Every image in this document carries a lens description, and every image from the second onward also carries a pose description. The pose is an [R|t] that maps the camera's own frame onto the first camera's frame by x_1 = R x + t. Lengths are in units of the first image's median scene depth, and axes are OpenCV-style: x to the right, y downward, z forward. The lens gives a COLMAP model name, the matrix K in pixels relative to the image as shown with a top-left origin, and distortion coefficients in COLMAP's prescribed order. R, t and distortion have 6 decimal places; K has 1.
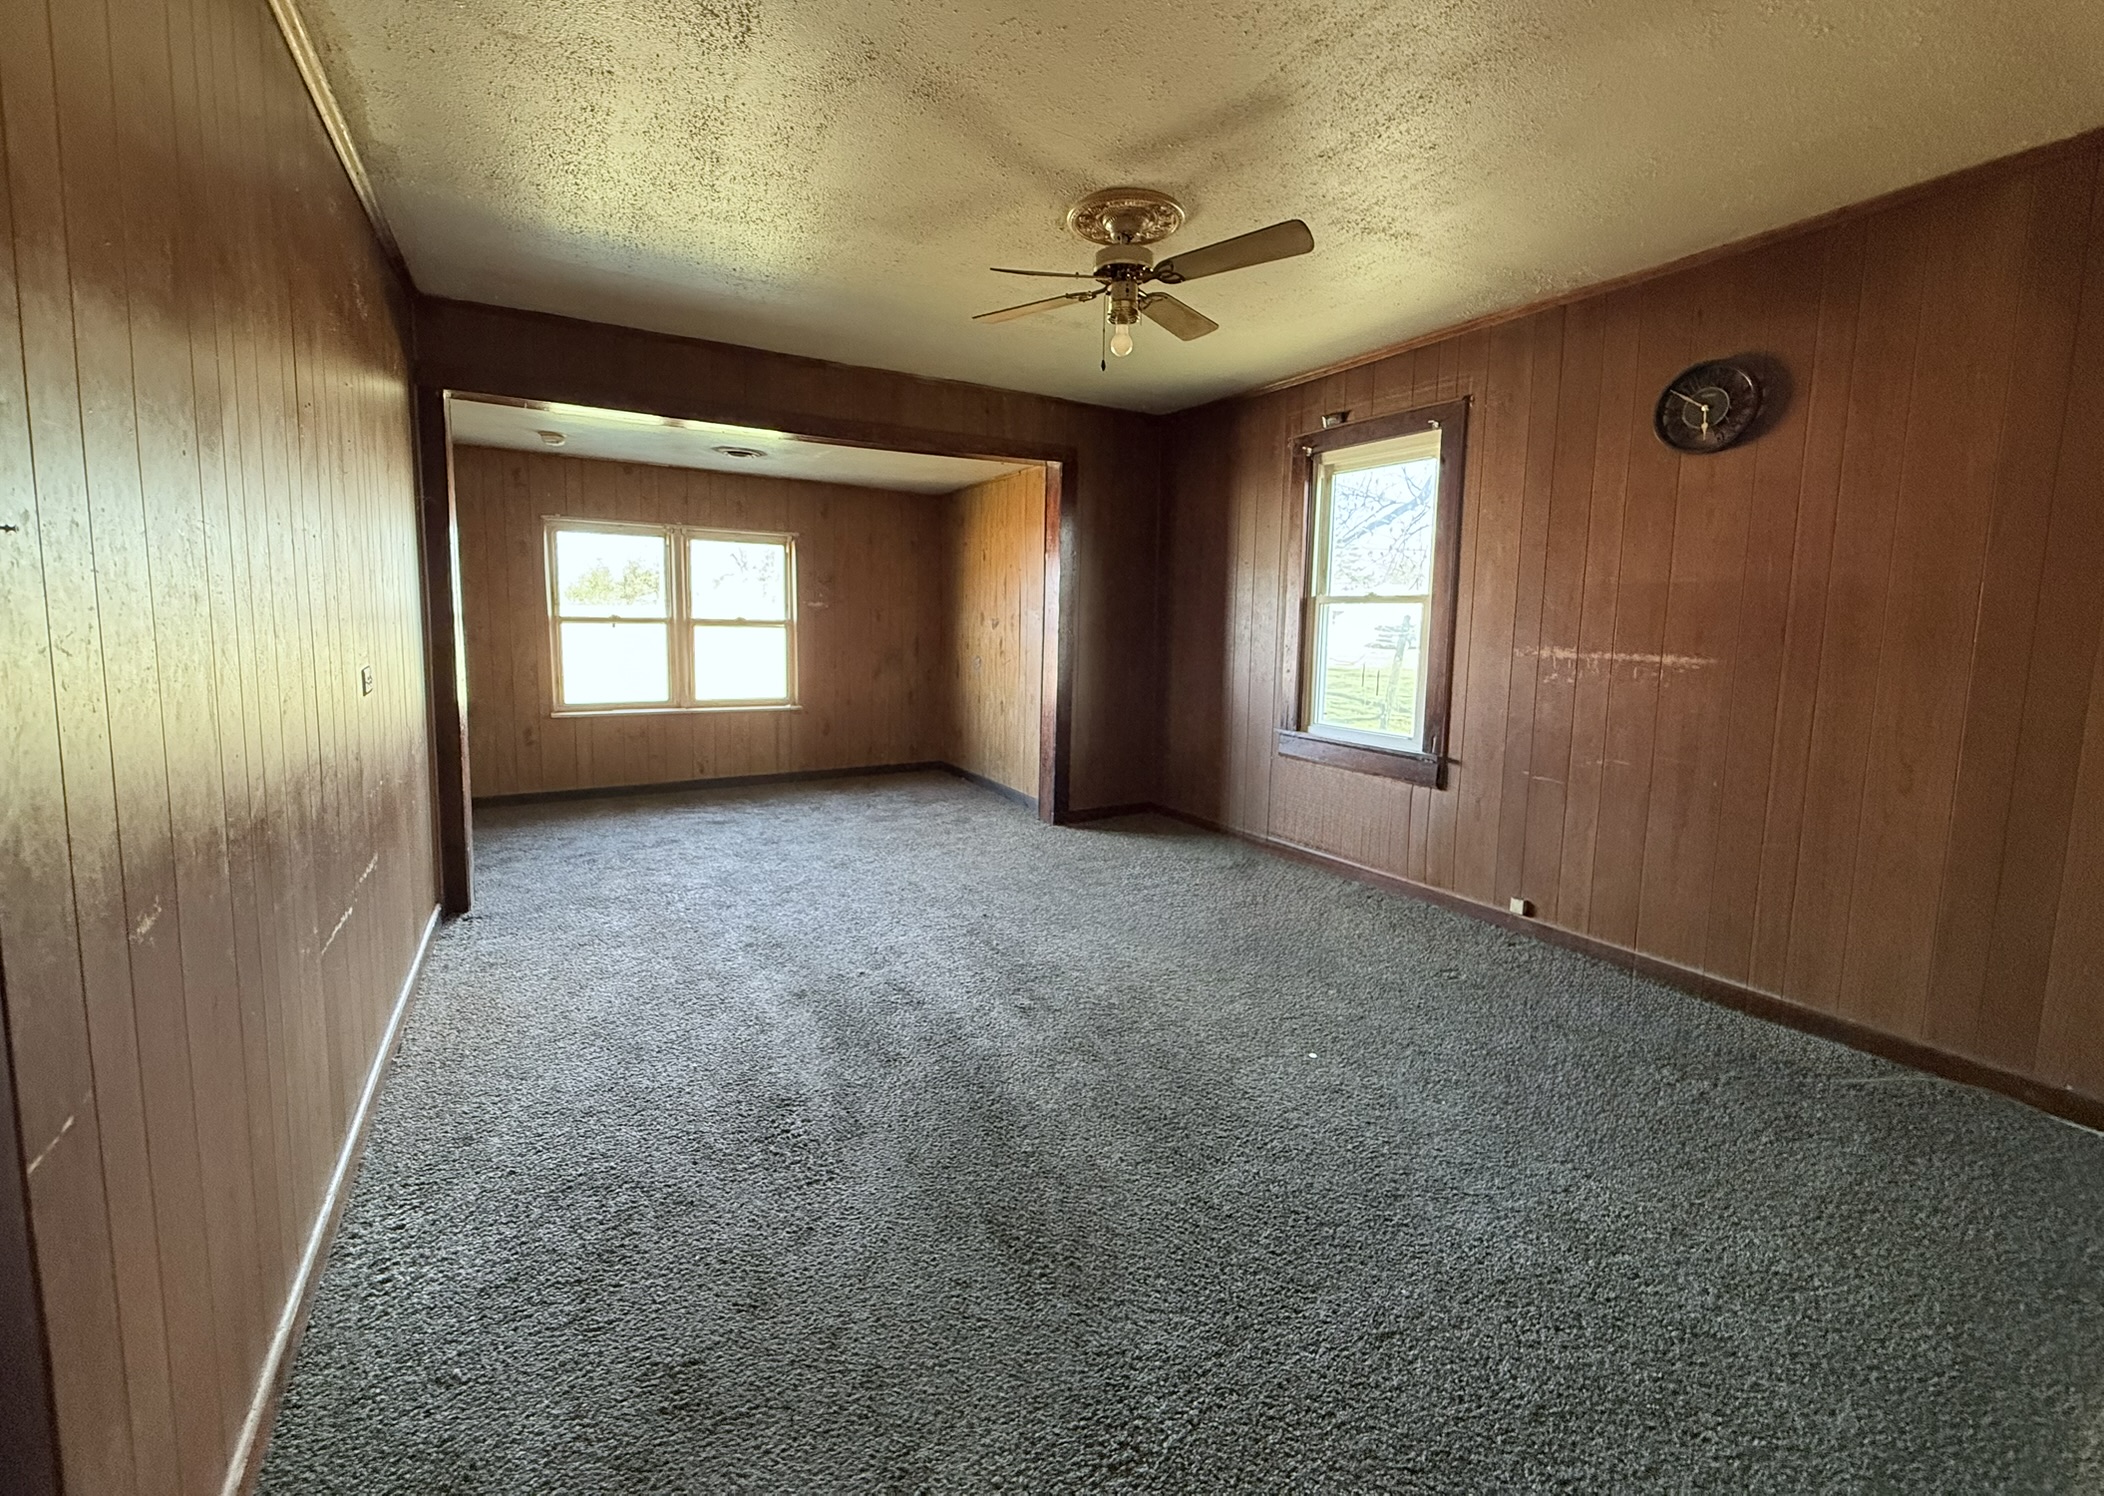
lens RADIAL K [[854.9, 0, 1053.7], [0, 854.9, 709.8], [0, 0, 1]] dist [0.000790, 0.000045]
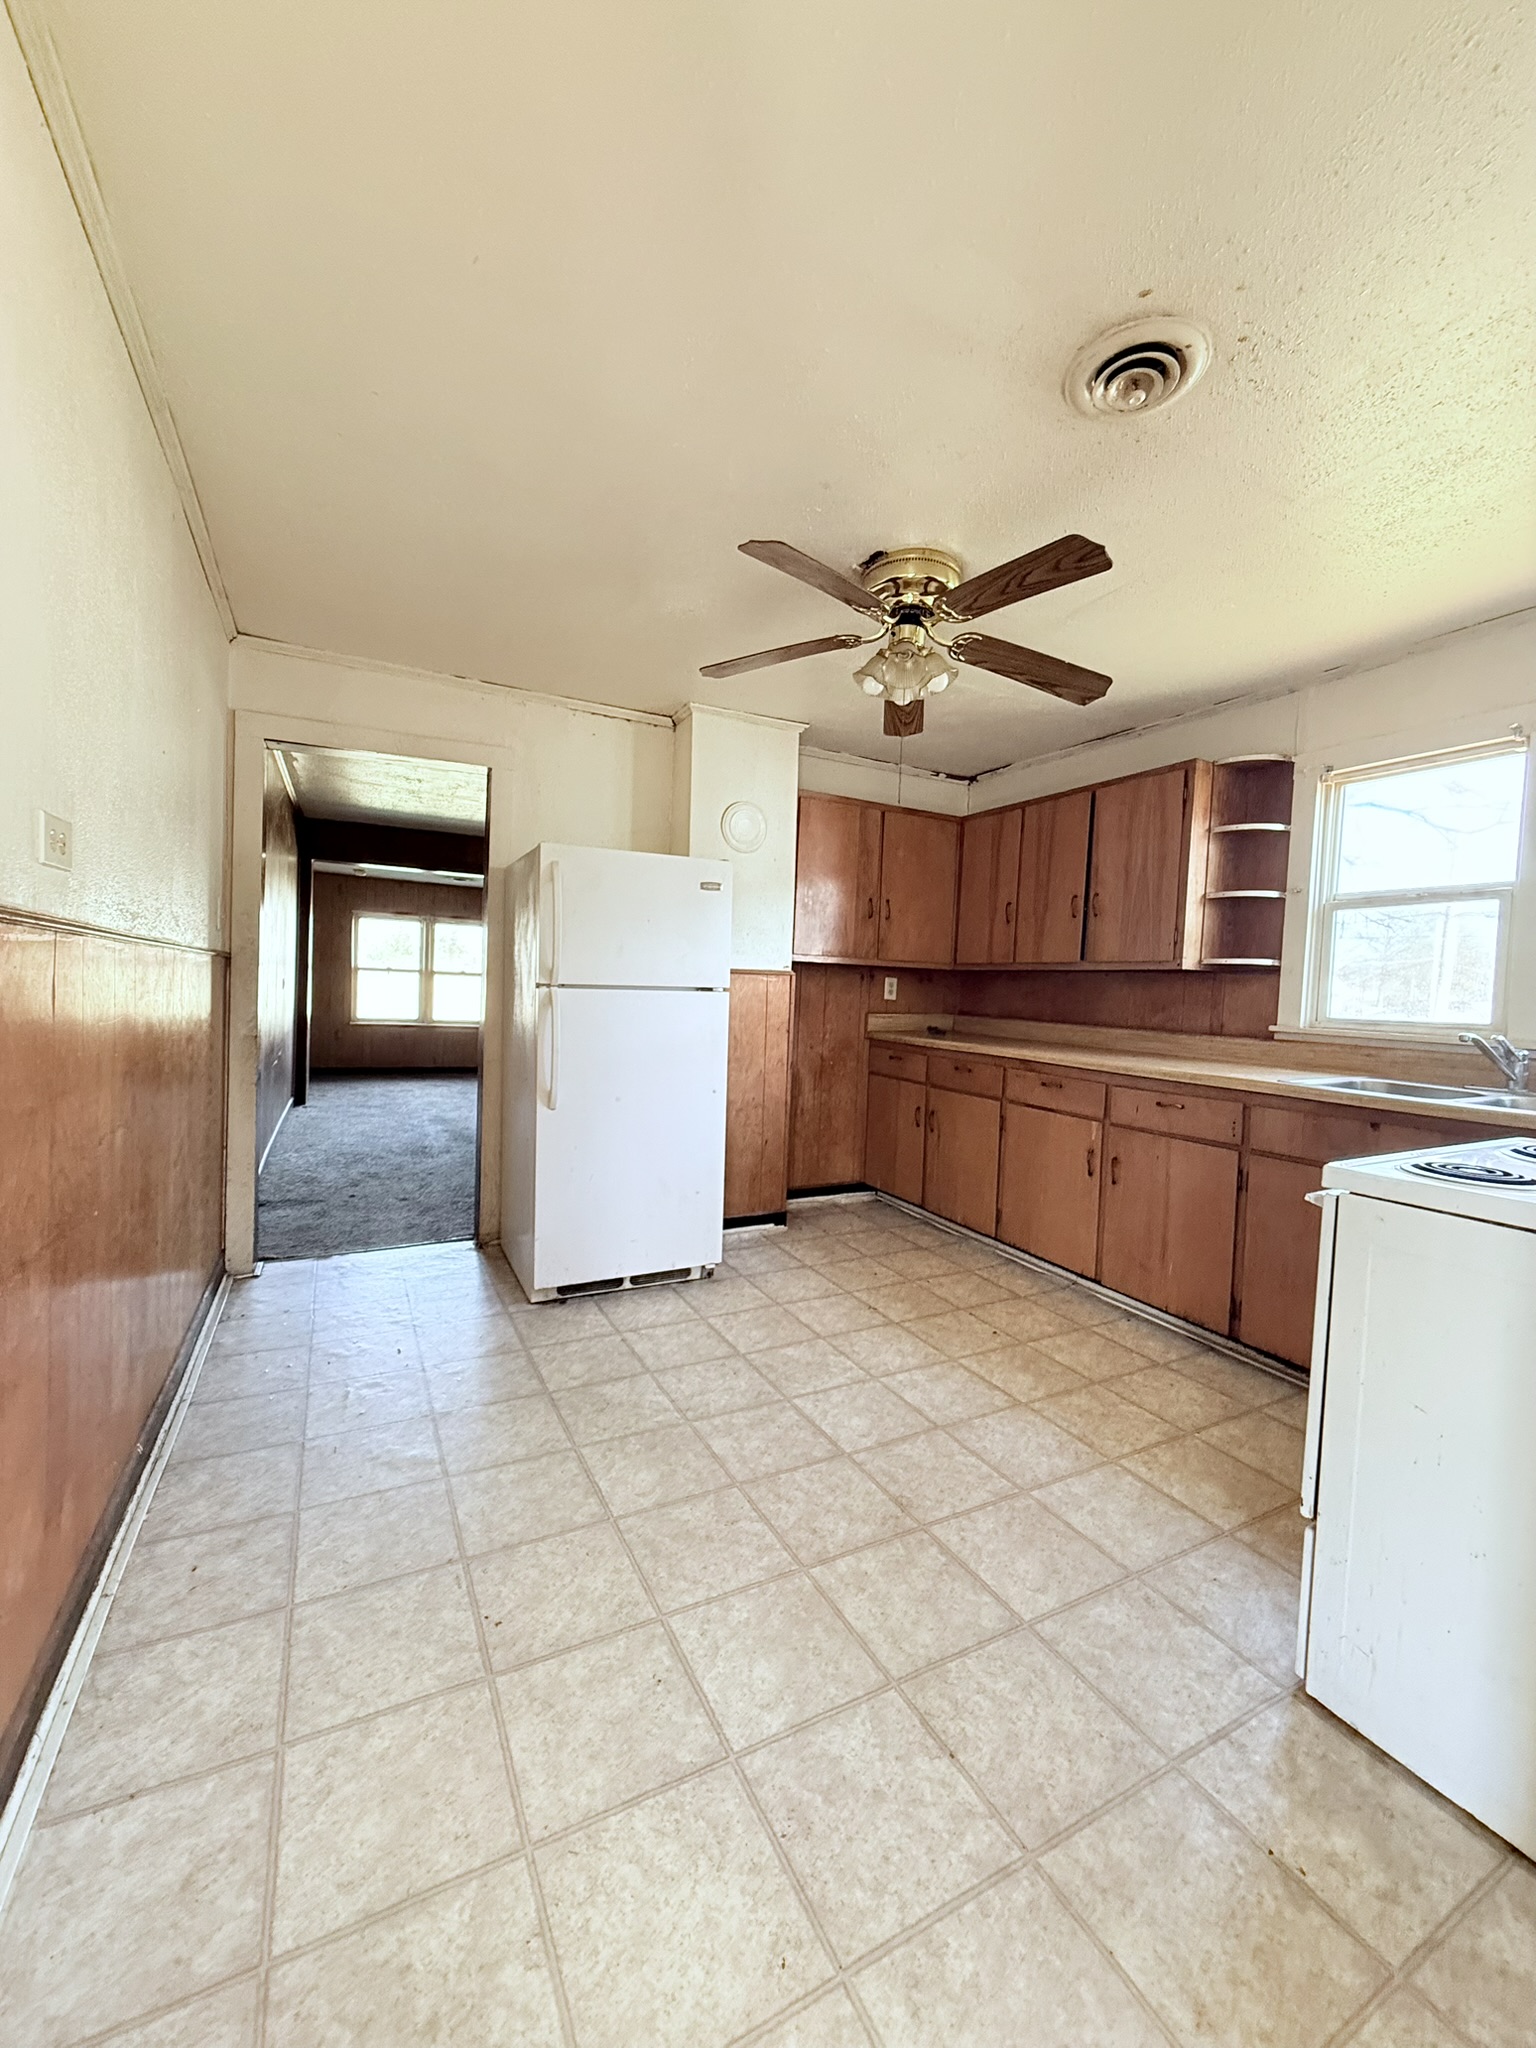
lens RADIAL K [[809.4, 0, 768.0], [0, 809.4, 1024.0], [0, 0, 1]] dist [-0.000643, -0.000027]
pose [[0.997851, 0.028773, -0.058862, 0.343855], [-0.032432, 0.997537, -0.062193, 0.079949], [0.056927, 0.063968, 0.996327, -0.566721]]
